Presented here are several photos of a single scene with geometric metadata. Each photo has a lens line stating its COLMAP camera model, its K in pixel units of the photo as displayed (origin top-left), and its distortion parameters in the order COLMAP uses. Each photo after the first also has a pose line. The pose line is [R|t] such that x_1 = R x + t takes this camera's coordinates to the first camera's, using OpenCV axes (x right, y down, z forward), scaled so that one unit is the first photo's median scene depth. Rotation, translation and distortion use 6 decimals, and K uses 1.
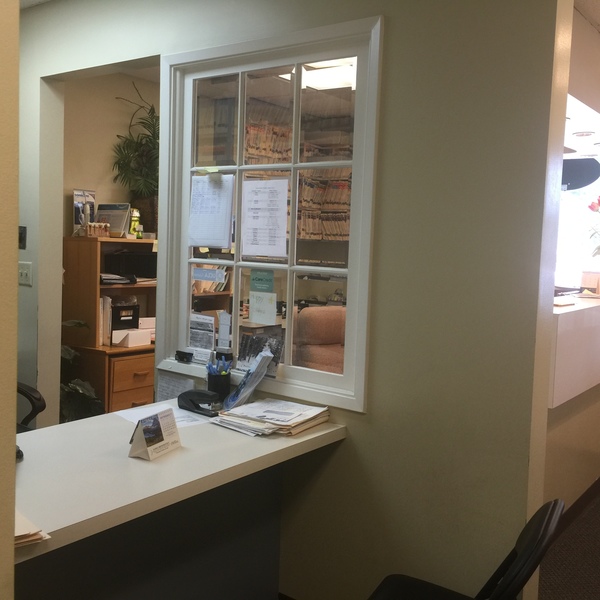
lens RADIAL K [[692.8, 0, 313.3], [0, 692.8, 276.1], [0, 0, 1]] dist [0.065457, -0.042008]
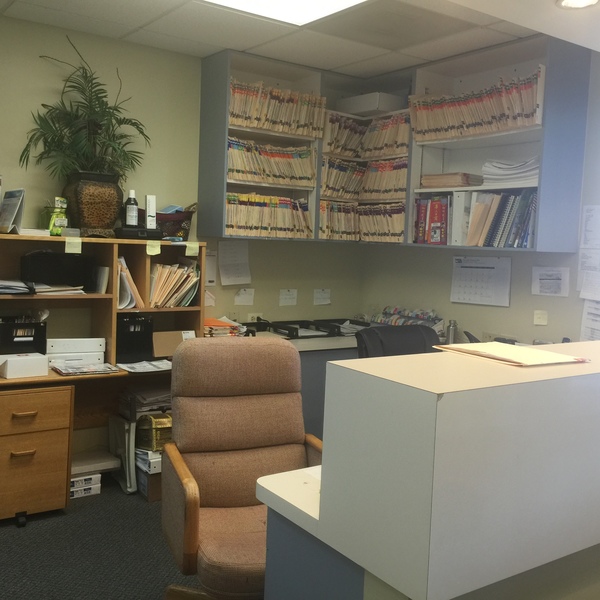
lens RADIAL K [[692.8, 0, 313.3], [0, 692.8, 276.1], [0, 0, 1]] dist [0.065457, -0.042008]
pose [[0.948796, 0.019227, -0.315304, 0.229765], [-0.022855, 0.999708, -0.007810, -0.008211], [0.315062, 0.014617, 0.948958, 0.310011]]
